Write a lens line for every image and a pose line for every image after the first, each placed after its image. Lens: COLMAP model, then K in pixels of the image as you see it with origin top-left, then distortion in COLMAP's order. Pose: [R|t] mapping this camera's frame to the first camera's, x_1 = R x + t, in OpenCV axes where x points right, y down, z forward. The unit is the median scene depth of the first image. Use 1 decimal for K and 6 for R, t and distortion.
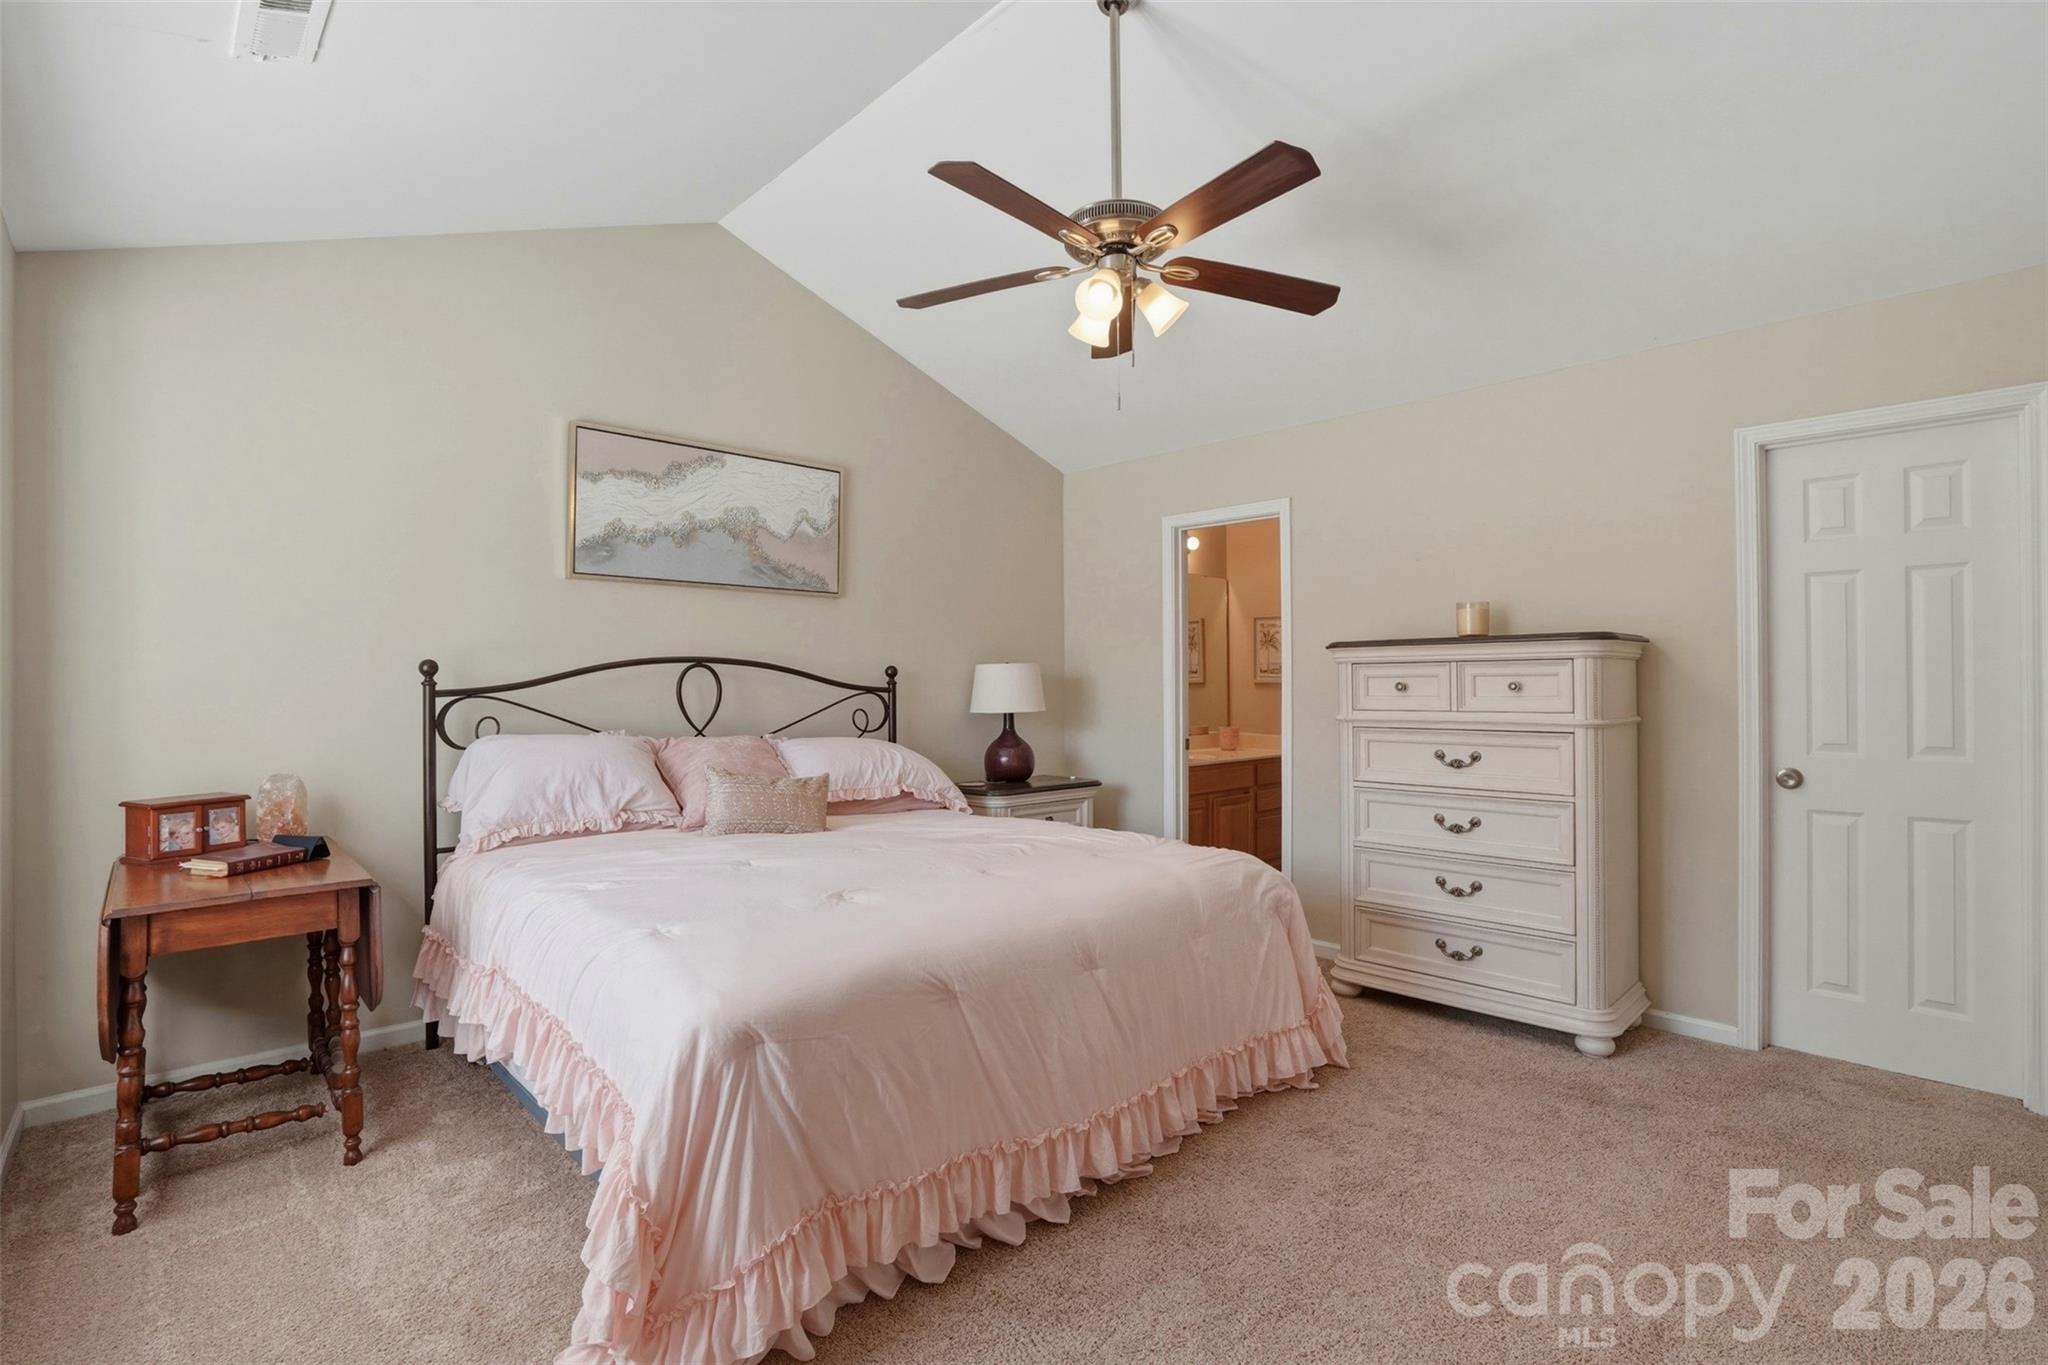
lens RADIAL K [[933.4, 0, 1014.5], [0, 933.4, 697.5], [0, 0, 1]] dist [-0.058602, 0.012235]
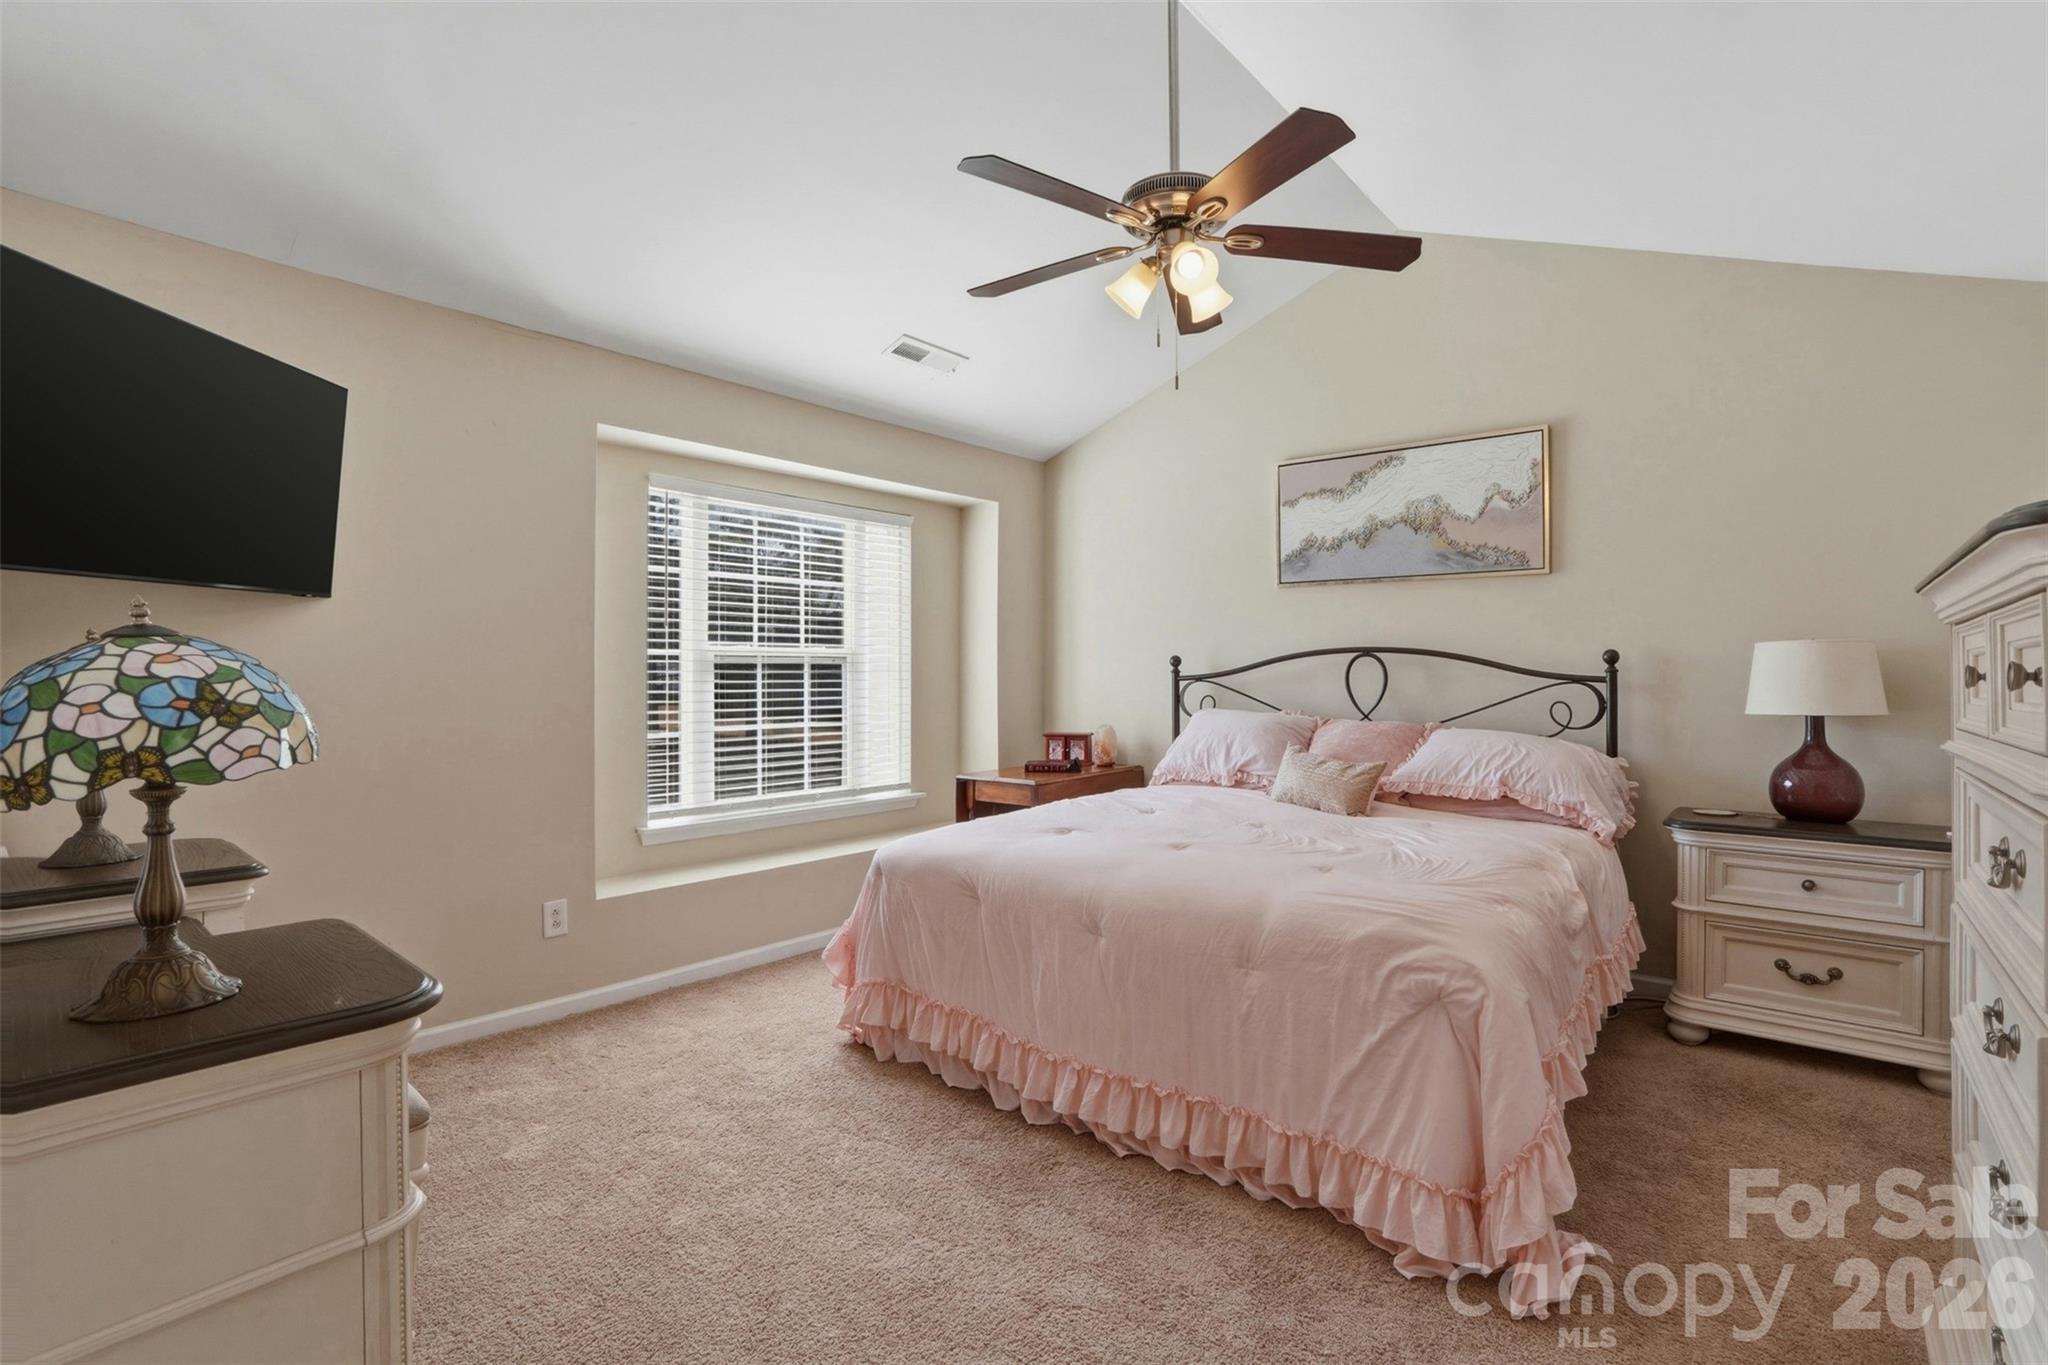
lens RADIAL K [[933.4, 0, 1014.5], [0, 933.4, 697.5], [0, 0, 1]] dist [-0.058602, 0.012235]
pose [[0.122311, 0.027238, -0.992118, 0.652865], [-0.013162, 0.999580, 0.025820, -0.006850], [0.992405, 0.009900, 0.122618, 0.432188]]
